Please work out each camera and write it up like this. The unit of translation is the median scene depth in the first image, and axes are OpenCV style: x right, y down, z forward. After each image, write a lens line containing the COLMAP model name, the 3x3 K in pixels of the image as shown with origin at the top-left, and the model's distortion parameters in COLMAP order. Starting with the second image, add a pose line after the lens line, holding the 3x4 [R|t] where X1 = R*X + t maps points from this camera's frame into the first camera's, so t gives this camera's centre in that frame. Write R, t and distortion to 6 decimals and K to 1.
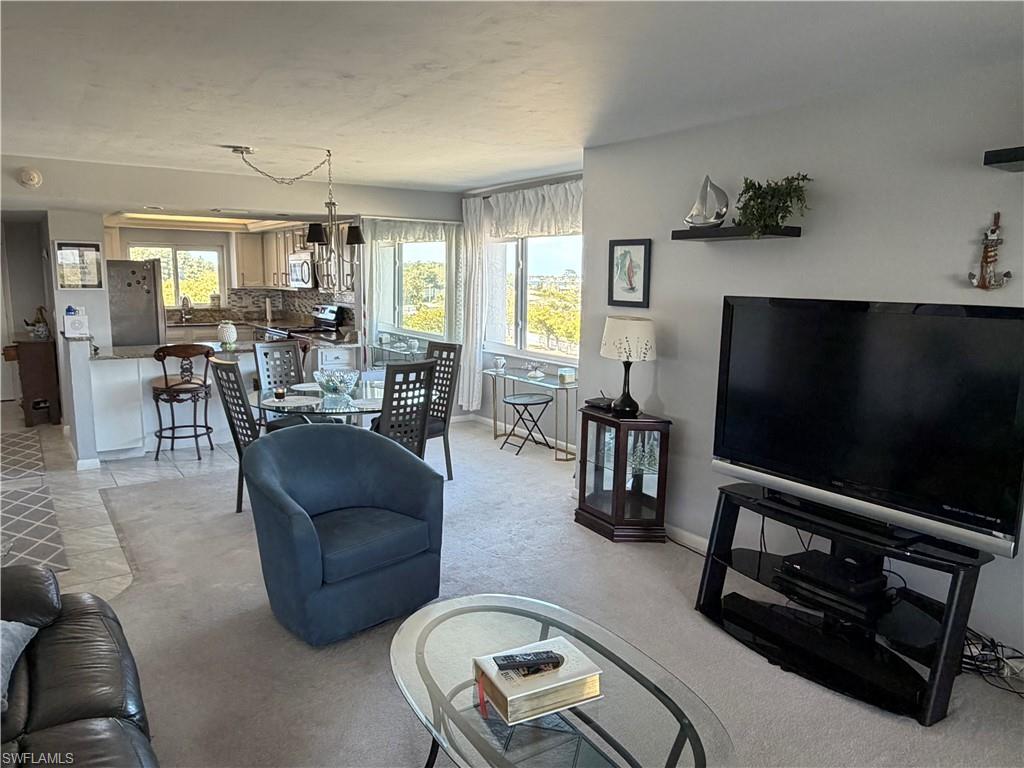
lens RADIAL K [[706.6, 0, 518.3], [0, 706.6, 380.2], [0, 0, 1]] dist [0.002823, -0.006993]
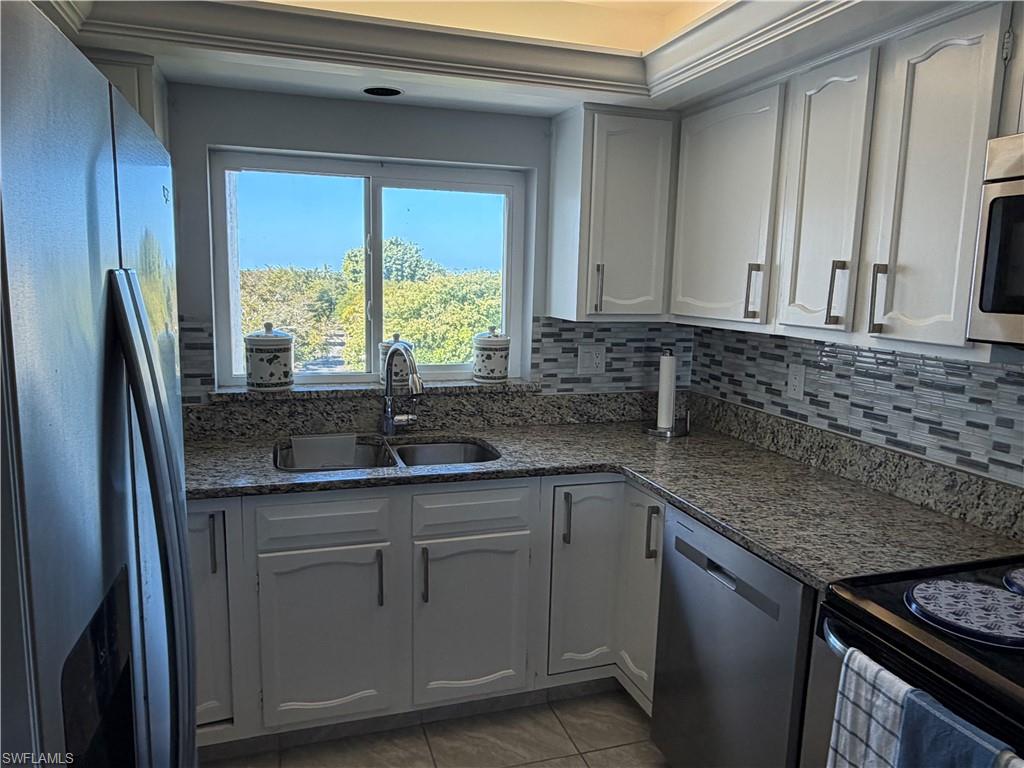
lens RADIAL K [[706.6, 0, 492.9], [0, 706.6, 387.7], [0, 0, 1]] dist [0.002823, -0.006993]
pose [[0.945508, 0.057433, -0.320493, -0.342617], [-0.056327, 0.998331, 0.012730, -0.107016], [0.320690, 0.006016, 0.947165, 0.740704]]
